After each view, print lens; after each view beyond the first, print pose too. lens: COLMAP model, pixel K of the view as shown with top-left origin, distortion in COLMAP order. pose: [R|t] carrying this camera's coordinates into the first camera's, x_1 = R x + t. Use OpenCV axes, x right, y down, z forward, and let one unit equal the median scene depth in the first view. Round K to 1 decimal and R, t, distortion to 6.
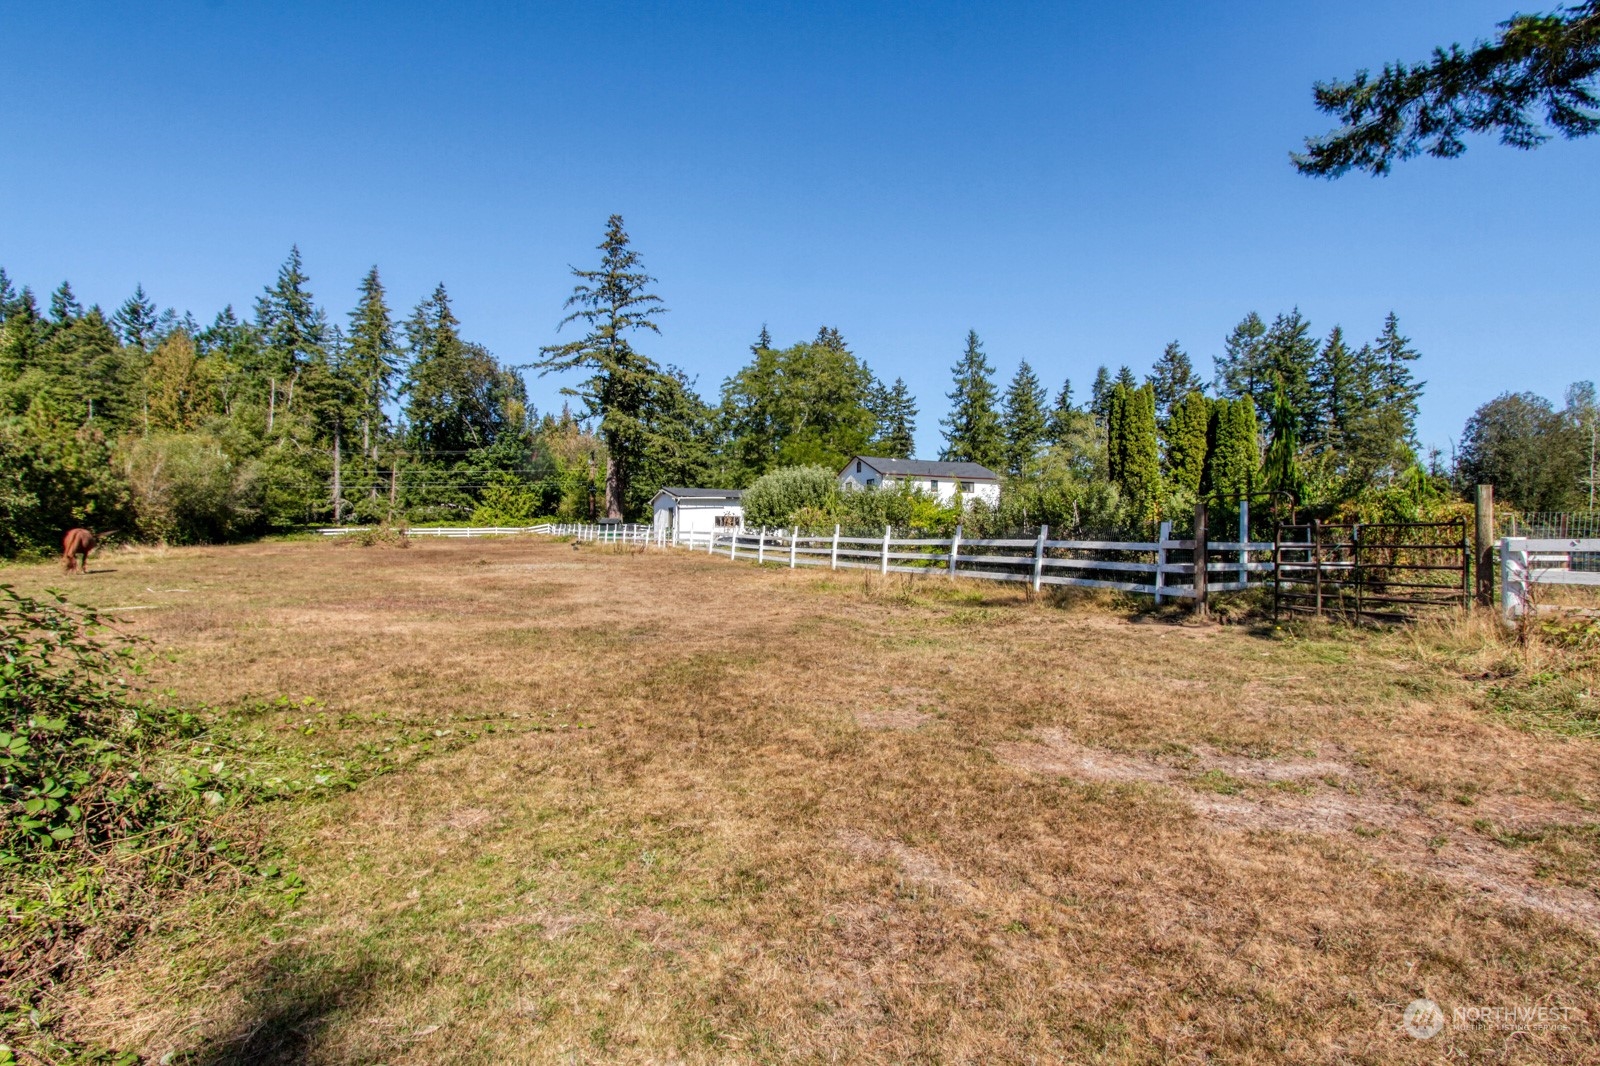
lens RADIAL K [[753.1, 0, 795.3], [0, 753.1, 530.6], [0, 0, 1]] dist [-0.013652, -0.000016]
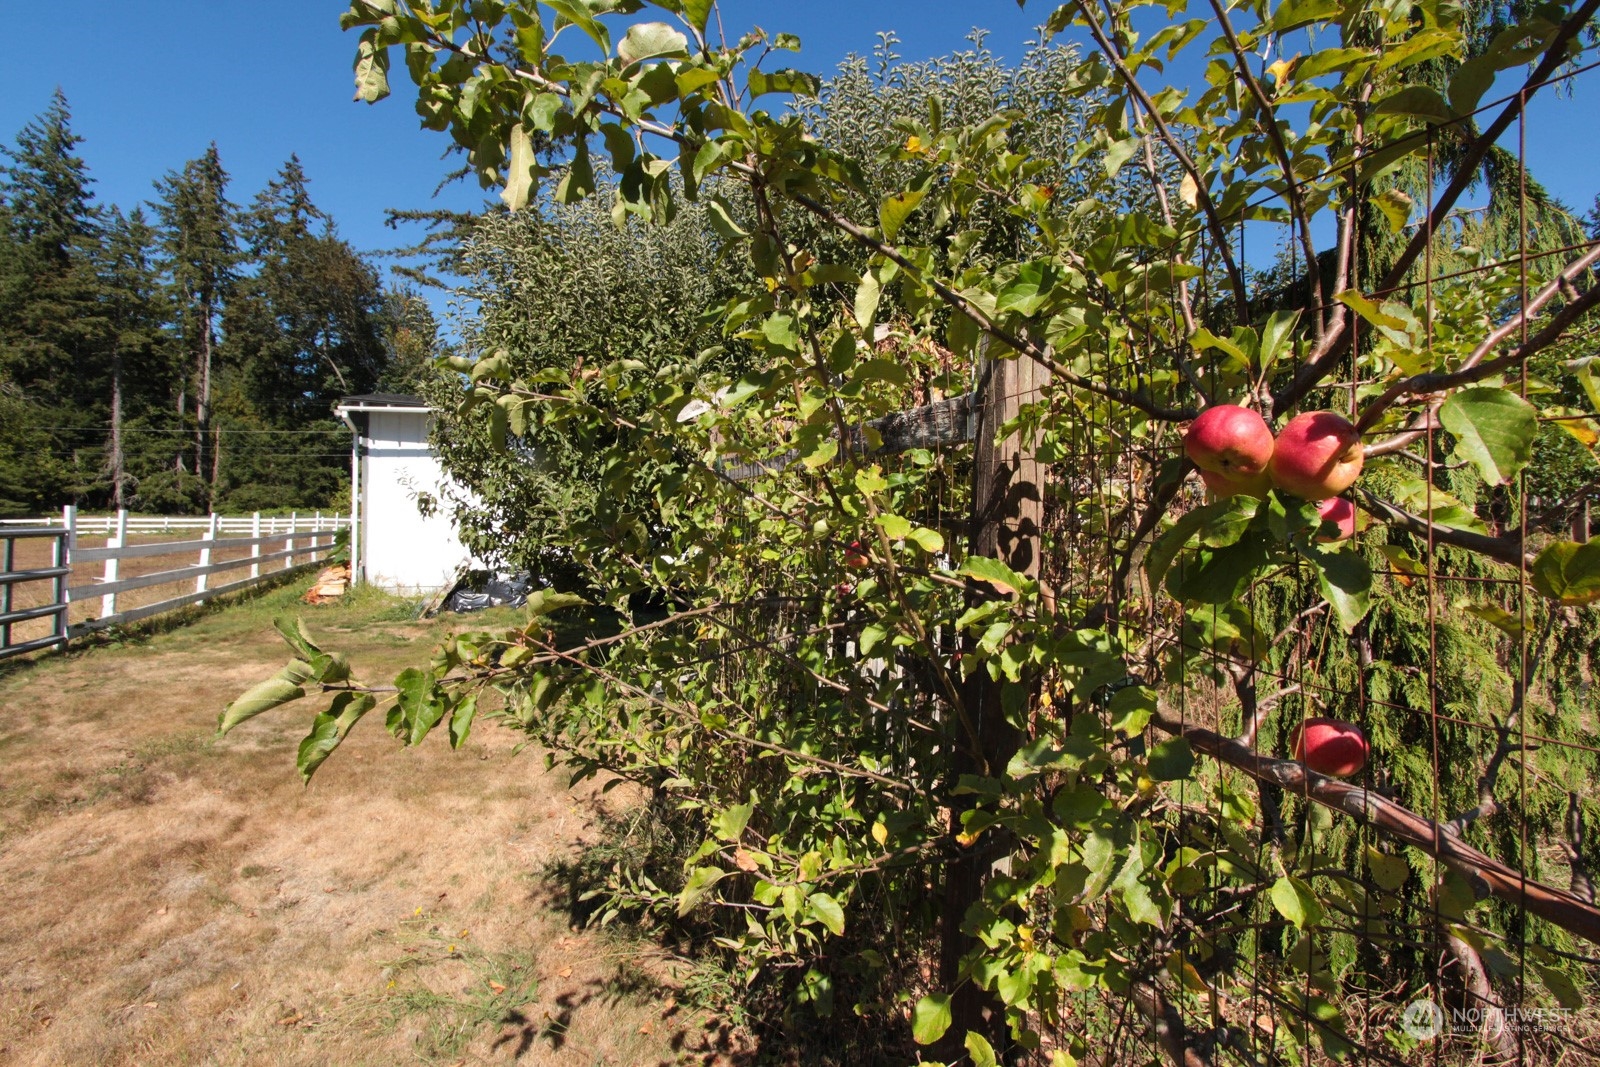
lens RADIAL K [[732.4, 0, 788.5], [0, 732.4, 531.3], [0, 0, 1]] dist [-0.017962, 0.001116]
pose [[0.999070, 0.006343, -0.042637, 0.001205], [-0.005724, 0.999876, 0.014644, -0.003396], [0.042725, -0.014387, 0.998983, 0.390664]]
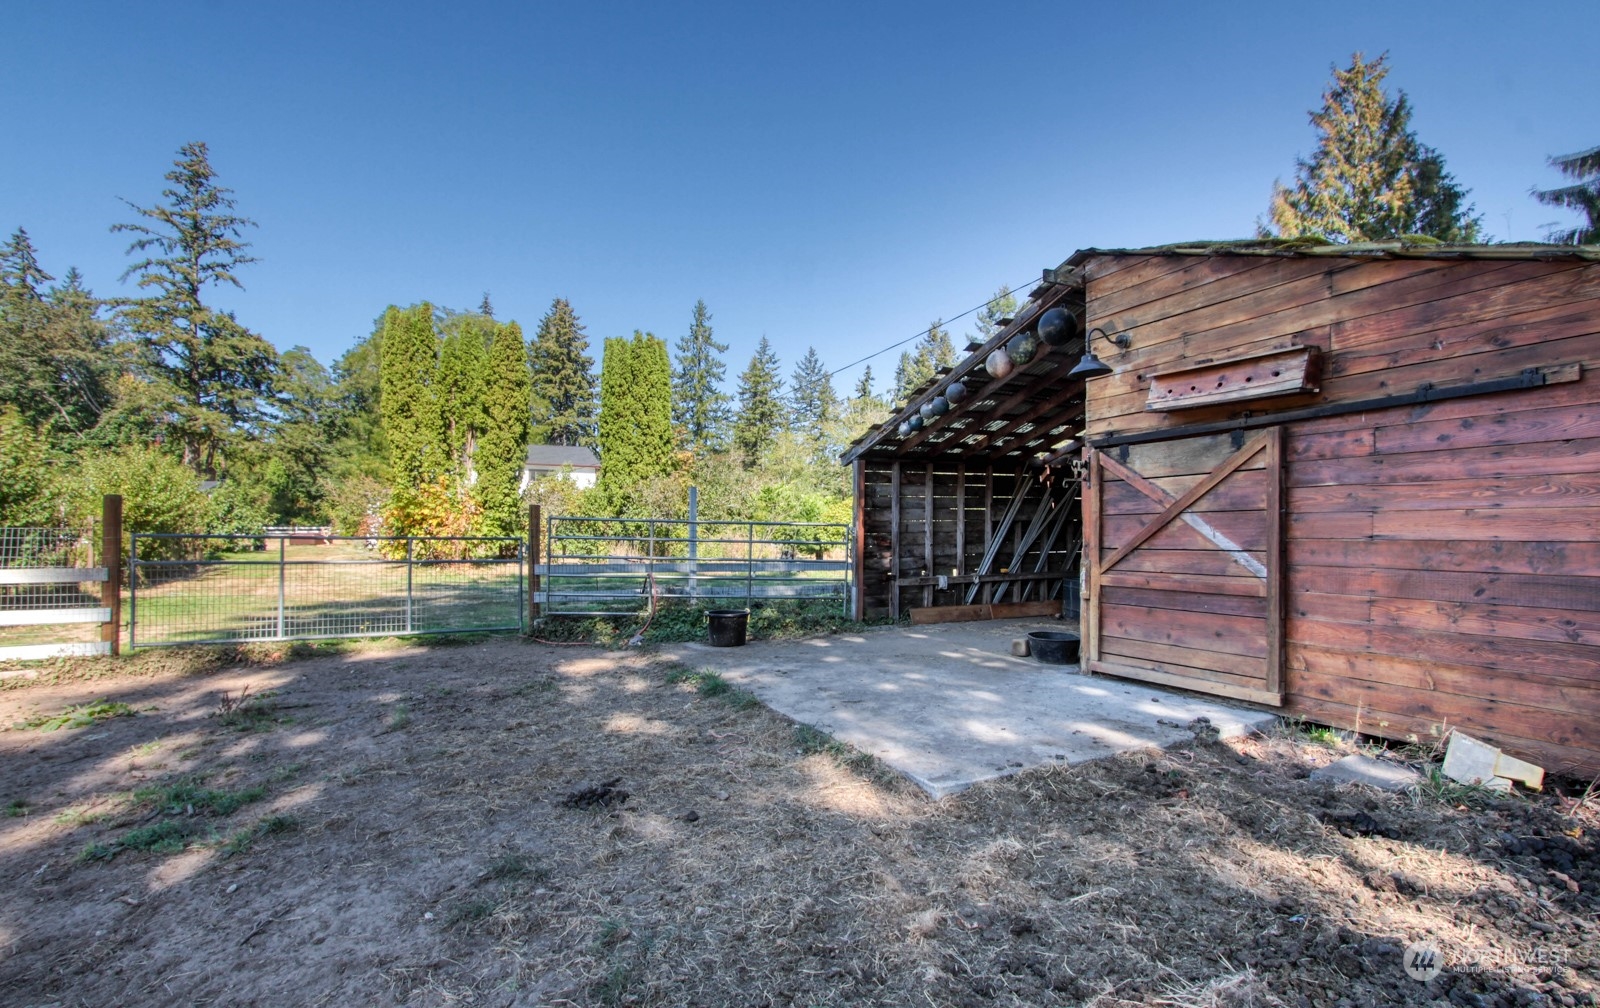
lens RADIAL K [[743.6, 0, 800.0], [0, 743.6, 532.2], [0, 0, 1]] dist [-0.013716, 0.000375]
pose [[0.995821, -0.007633, 0.091010, 0.312855], [0.007105, 0.999956, 0.006126, -0.001100], [-0.091053, -0.005454, 0.995831, 0.144336]]
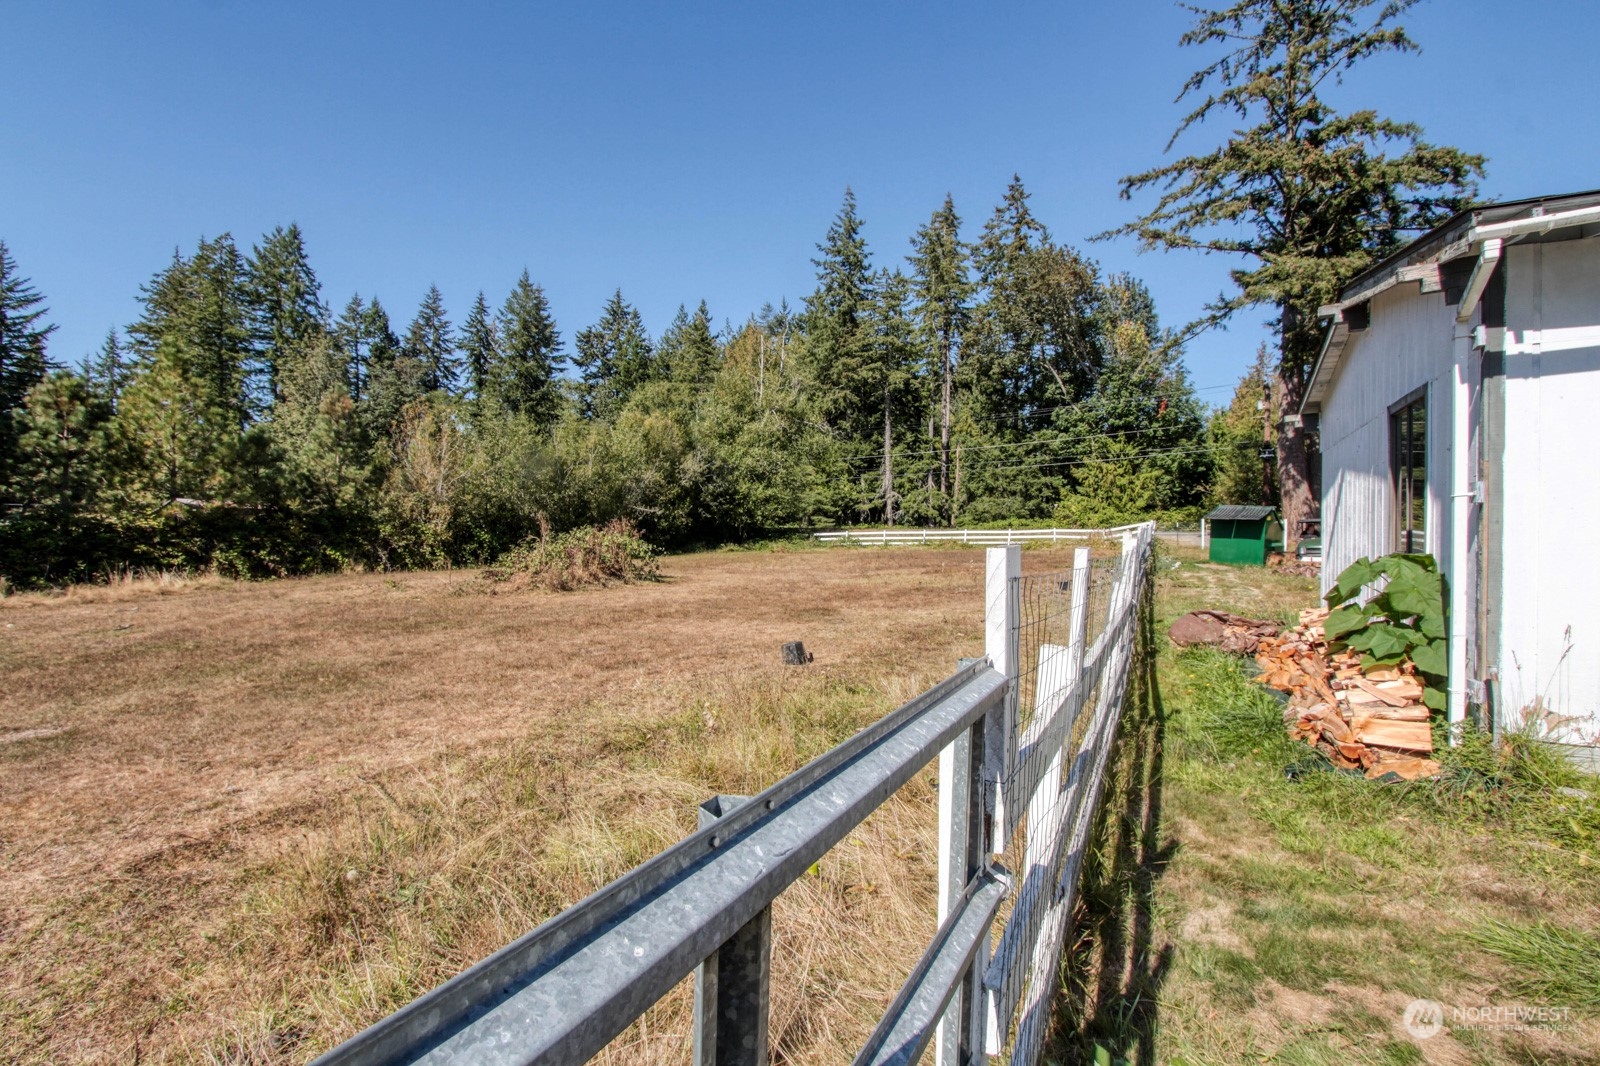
lens RADIAL K [[732.4, 0, 788.5], [0, 732.4, 530.8], [0, 0, 1]] dist [-0.017962, 0.001116]
pose [[0.607386, -0.000809, -0.794407, -0.071738], [0.005381, 0.999981, 0.003096, -0.004922], [0.794389, -0.006155, 0.607378, 0.453190]]
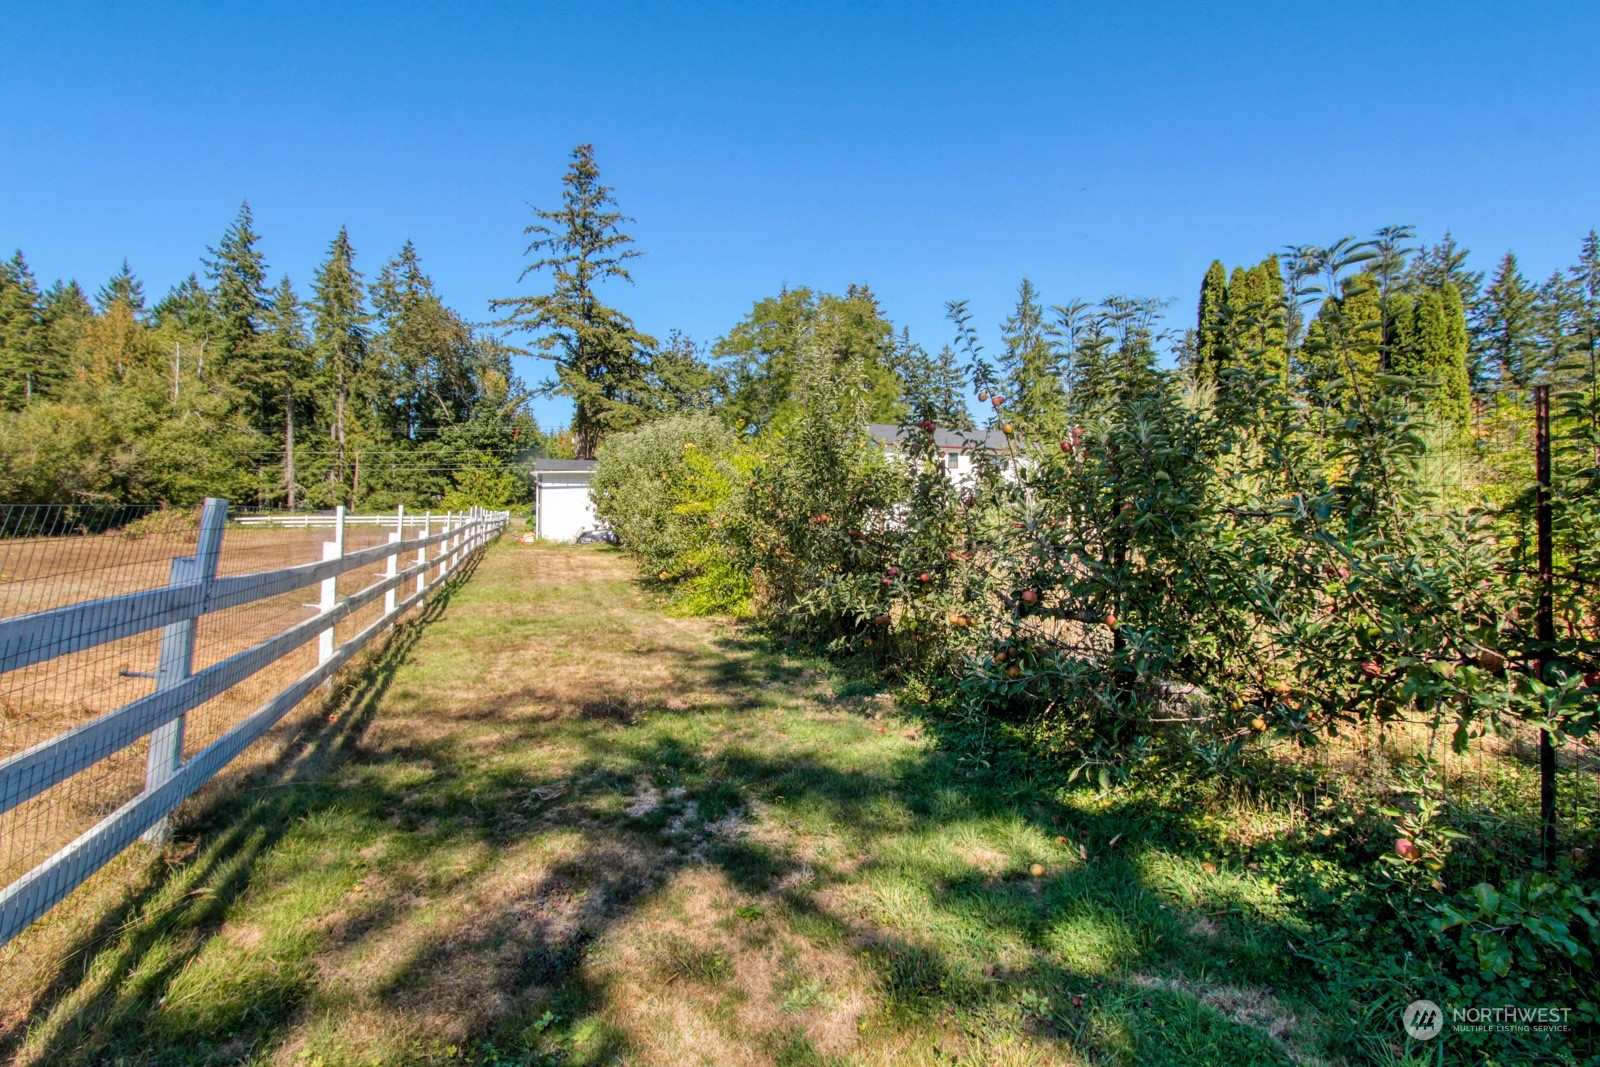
lens RADIAL K [[746.4, 0, 796.0], [0, 746.4, 533.3], [0, 0, 1]] dist [-0.016067, 0.000374]
pose [[0.995130, 0.003598, -0.098507, 0.074579], [-0.001720, 0.999815, 0.019142, -0.000812], [0.098558, -0.018880, 0.994952, 0.178139]]
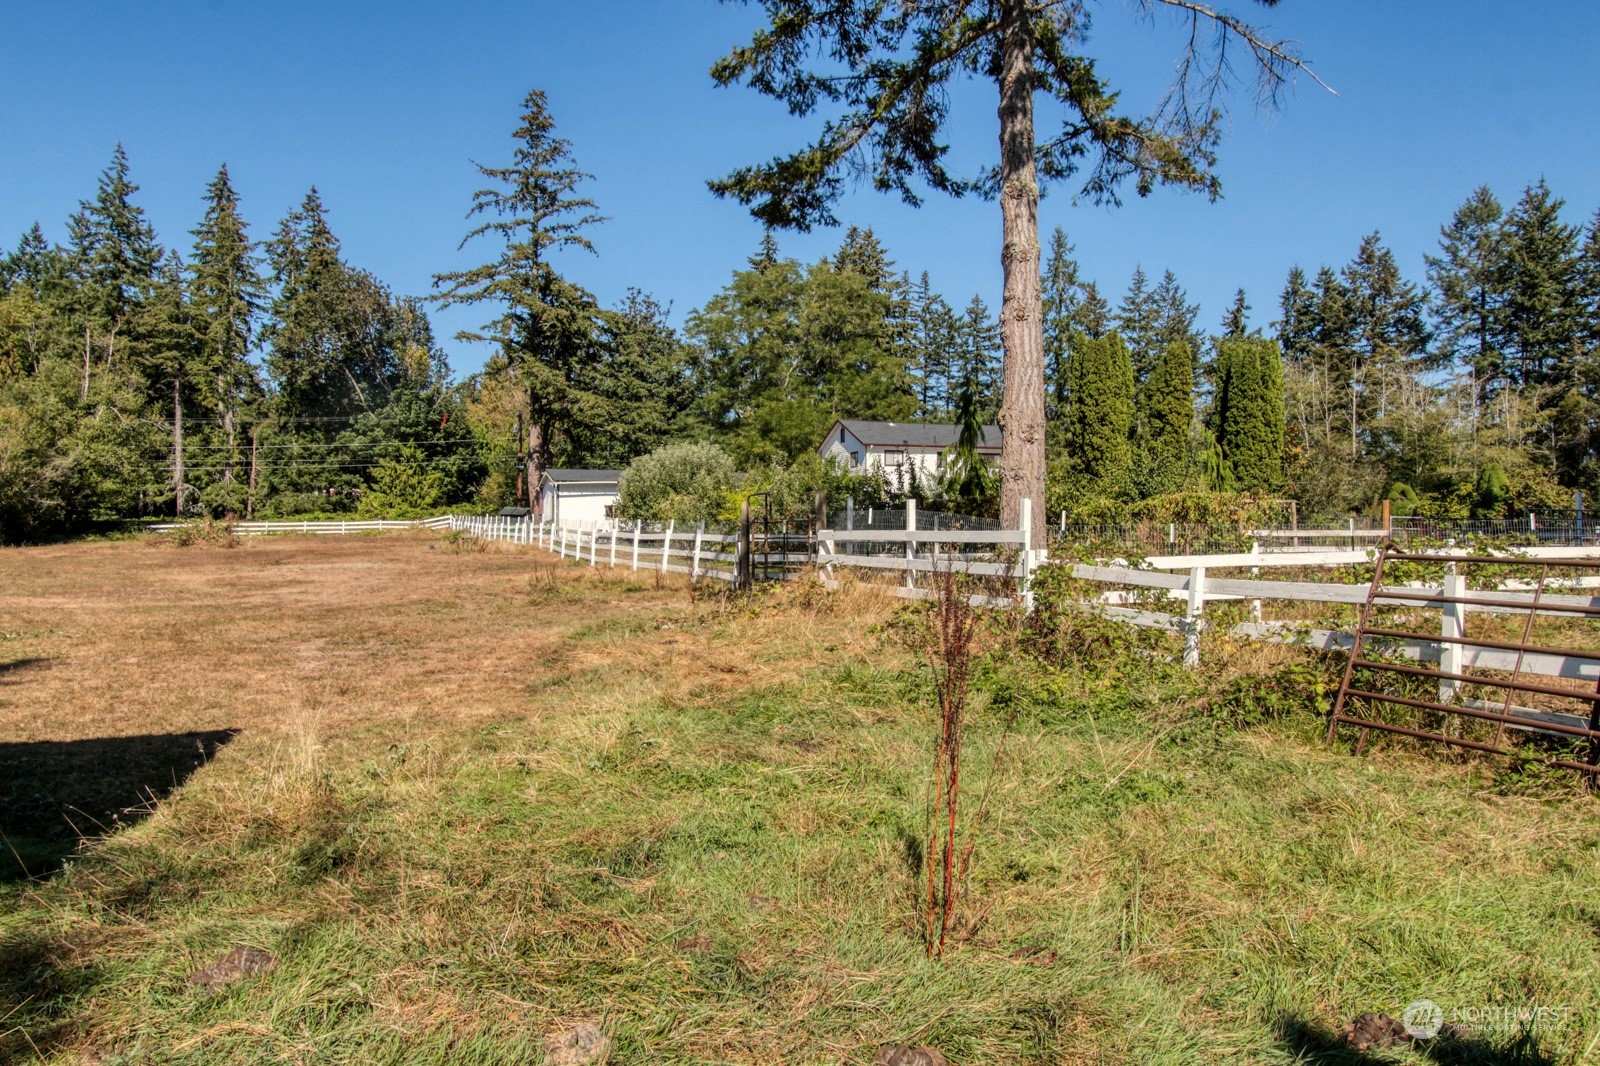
lens RADIAL K [[1169.4, 0, 800.0], [0, 1169.4, 533.0], [0, 0, 1]] dist [-0.000454, 0.002825]
pose [[0.995922, -0.007161, -0.089936, 0.107545], [0.008167, 0.999908, 0.010826, -0.001036], [0.089850, -0.011516, 0.995889, -0.104321]]
